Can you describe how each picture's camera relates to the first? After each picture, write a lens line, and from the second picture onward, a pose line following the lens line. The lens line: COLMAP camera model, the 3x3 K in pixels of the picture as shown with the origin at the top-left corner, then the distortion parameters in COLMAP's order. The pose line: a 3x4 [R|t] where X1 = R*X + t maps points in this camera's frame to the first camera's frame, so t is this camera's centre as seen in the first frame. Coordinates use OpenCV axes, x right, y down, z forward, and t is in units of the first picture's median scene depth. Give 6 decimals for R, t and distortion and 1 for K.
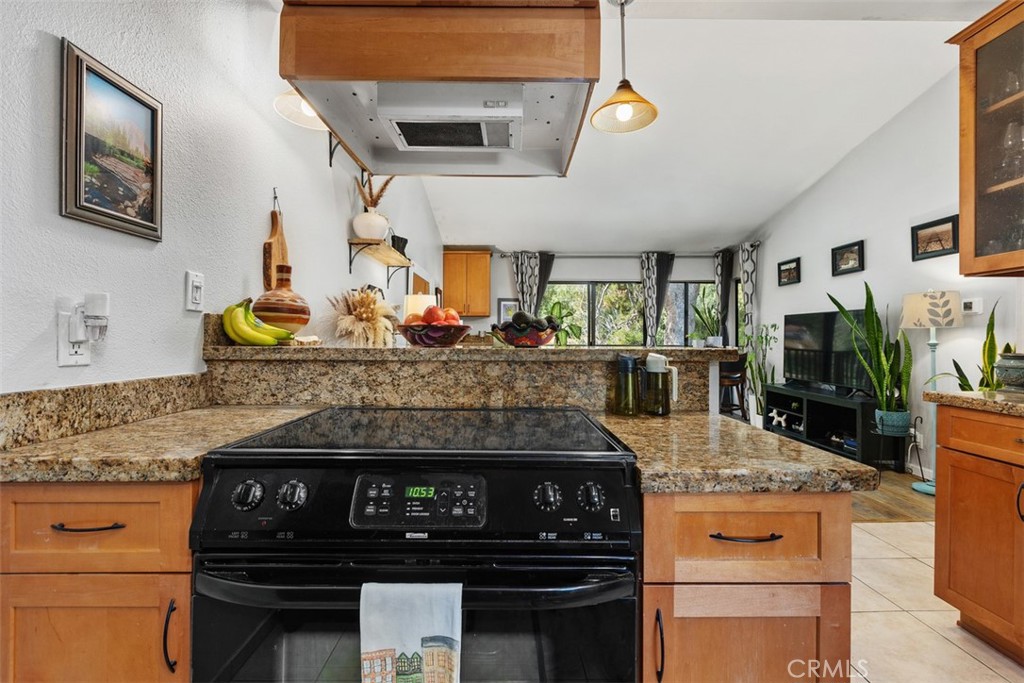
lens RADIAL K [[461.1, 0, 512.3], [0, 461.1, 338.1], [0, 0, 1]] dist [-0.002520, -0.000200]
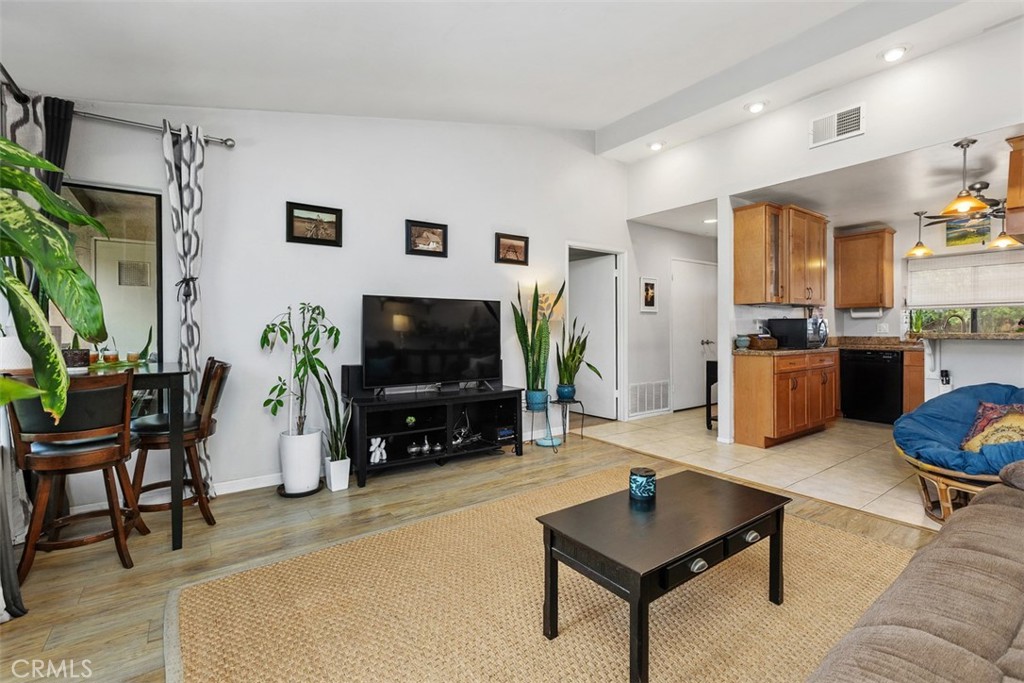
lens RADIAL K [[461.1, 0, 509.7], [0, 461.1, 336.6], [0, 0, 1]] dist [-0.002520, -0.000200]
pose [[-0.576361, -0.000250, 0.817195, -0.087704], [0.011985, 0.999890, 0.008759, 0.009414], [-0.817108, 0.014843, -0.576294, 1.417191]]
